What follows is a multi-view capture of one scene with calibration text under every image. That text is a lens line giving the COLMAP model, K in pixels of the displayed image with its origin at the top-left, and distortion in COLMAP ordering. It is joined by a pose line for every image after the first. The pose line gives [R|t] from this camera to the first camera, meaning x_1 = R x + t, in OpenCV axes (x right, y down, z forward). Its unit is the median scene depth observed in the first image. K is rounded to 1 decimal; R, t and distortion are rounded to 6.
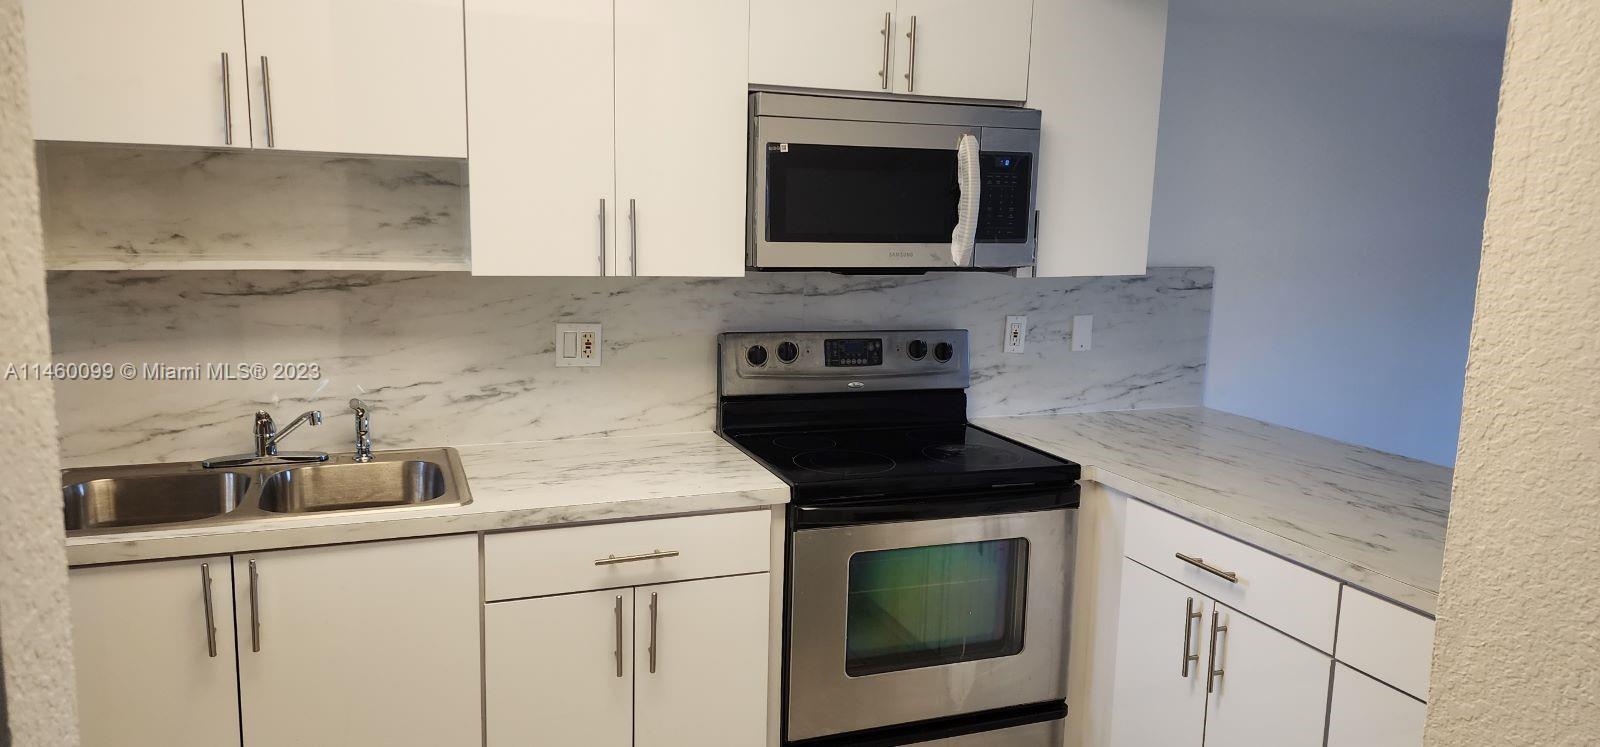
lens RADIAL K [[1103.3, 0, 800.0], [0, 1103.3, 373.5], [0, 0, 1]] dist [-0.004179, -0.000662]
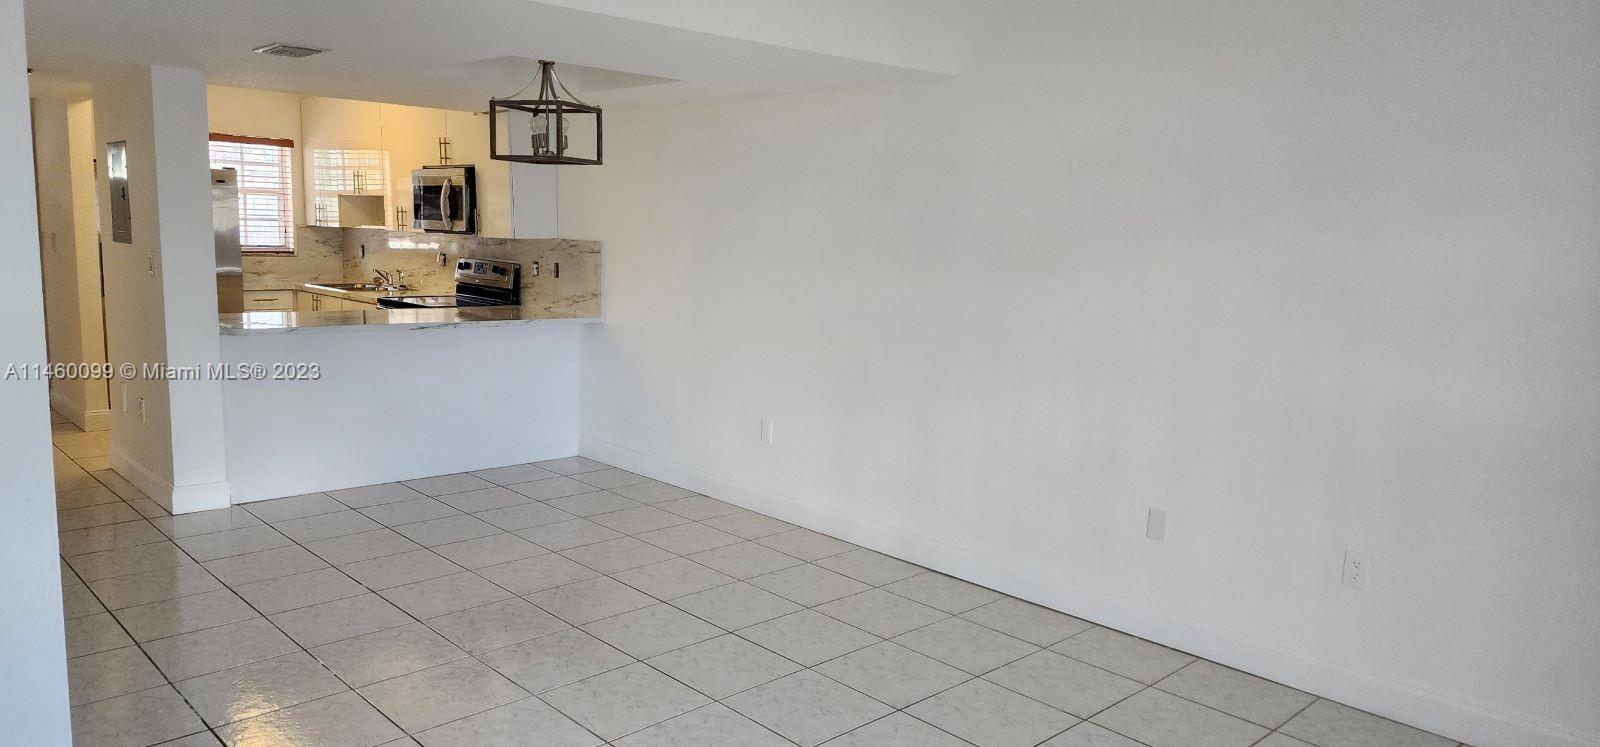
lens RADIAL K [[1103.3, 0, 800.0], [0, 1103.3, 373.5], [0, 0, 1]] dist [-0.004179, -0.000662]
pose [[0.392783, 0.123641, -0.911282, 2.238387], [-0.147525, 0.986559, 0.070268, -0.057309], [0.907721, 0.106837, 0.405744, 0.571243]]
